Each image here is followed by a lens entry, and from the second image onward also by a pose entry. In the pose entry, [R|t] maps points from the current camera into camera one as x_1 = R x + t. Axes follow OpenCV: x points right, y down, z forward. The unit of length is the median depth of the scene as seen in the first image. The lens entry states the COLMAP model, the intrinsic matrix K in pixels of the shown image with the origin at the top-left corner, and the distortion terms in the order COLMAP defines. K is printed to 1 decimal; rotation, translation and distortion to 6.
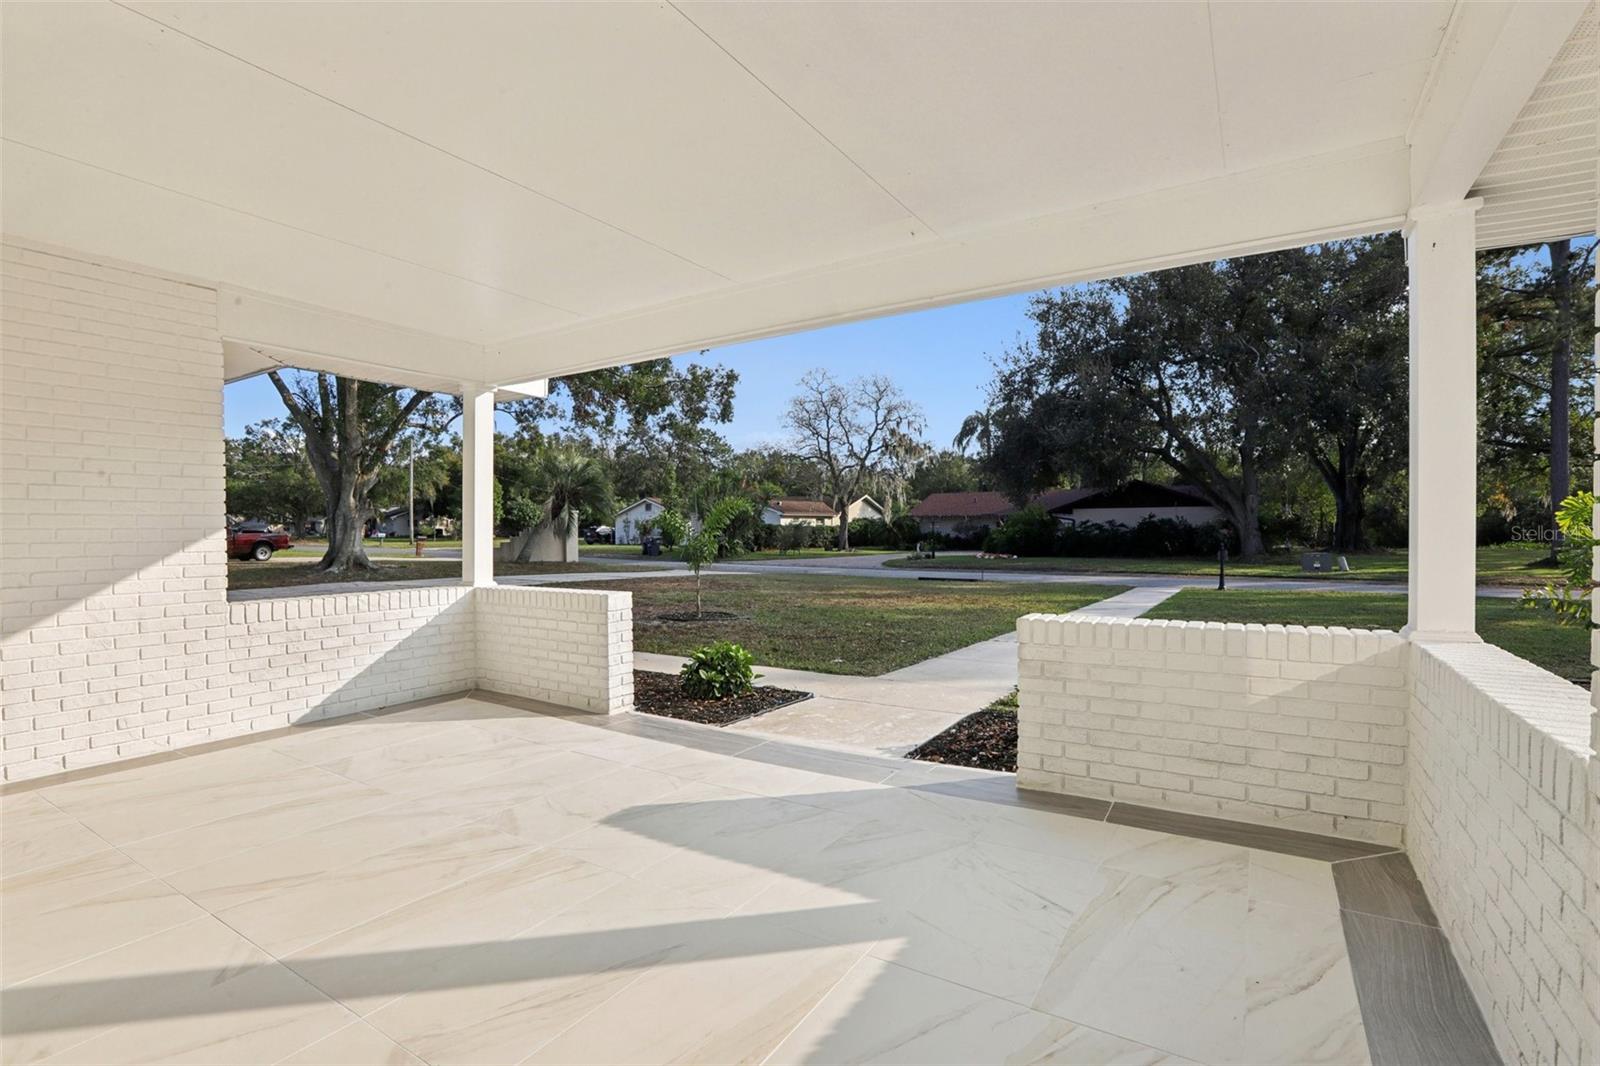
lens RADIAL K [[750.9, 0, 801.6], [0, 750.9, 536.0], [0, 0, 1]] dist [-0.063120, 0.030845]
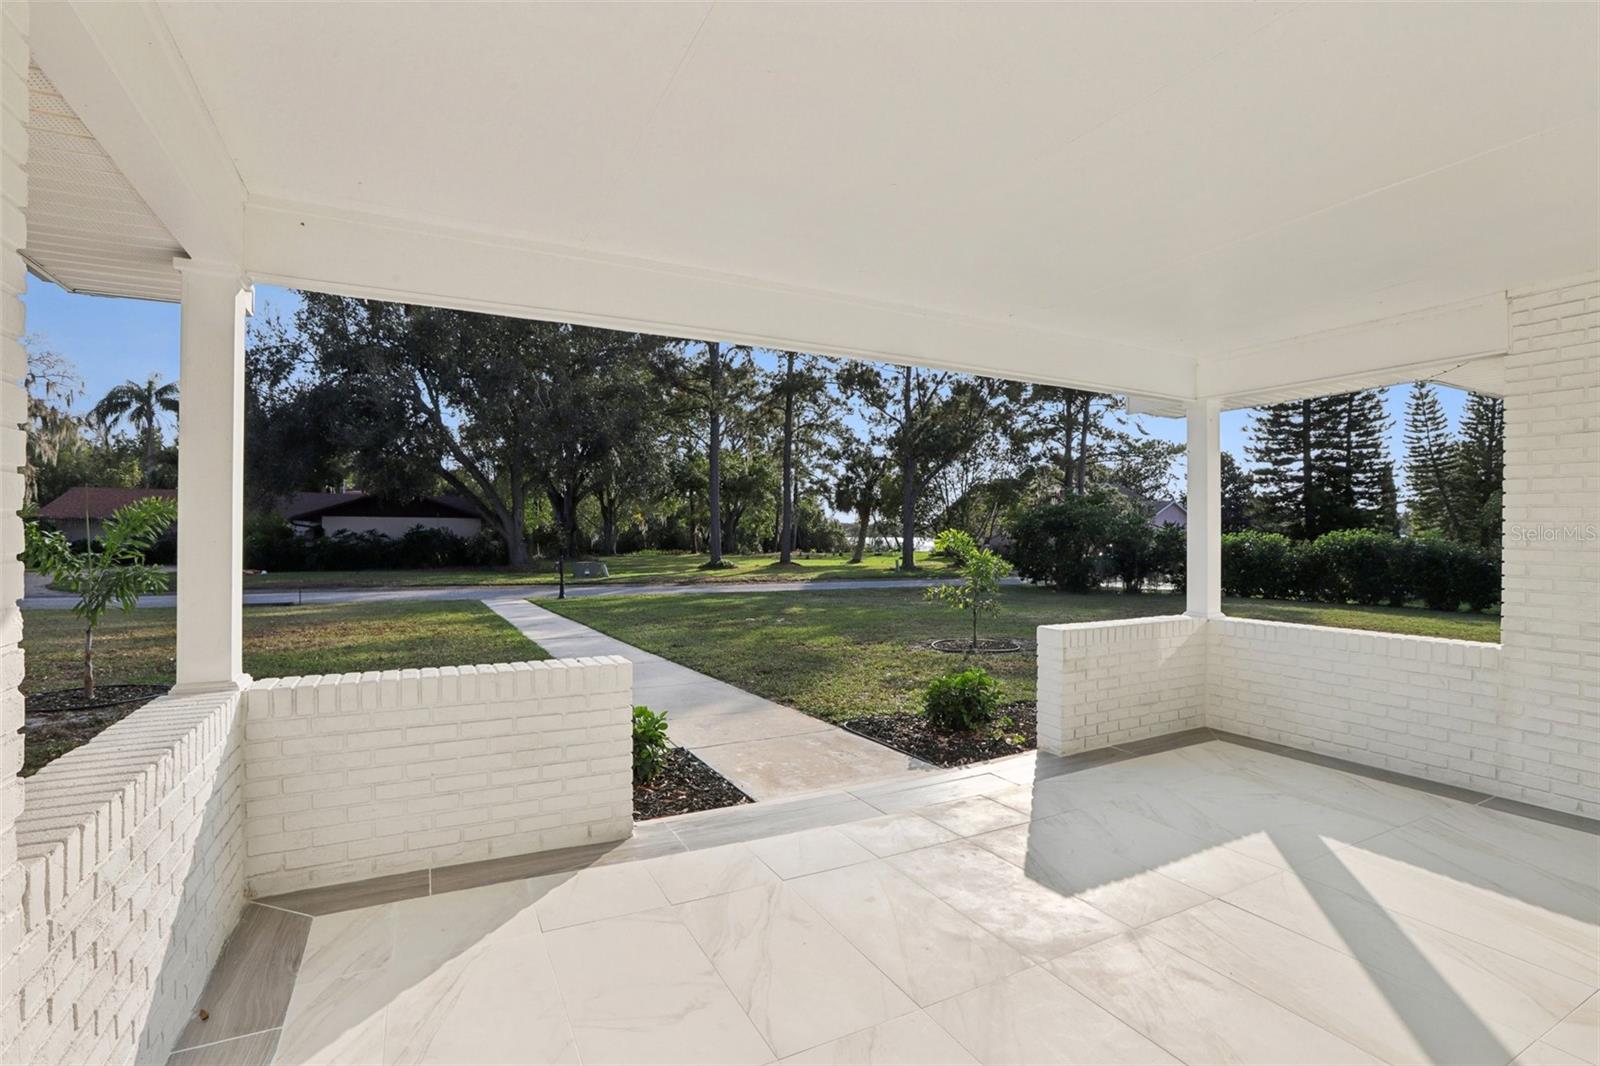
lens RADIAL K [[750.9, 0, 801.6], [0, 750.9, 536.0], [0, 0, 1]] dist [-0.063120, 0.030845]
pose [[0.500970, 0.008134, 0.865426, -0.741911], [0.000450, 0.999953, -0.009659, -0.030386], [-0.865464, 0.005228, 0.500943, 0.497908]]
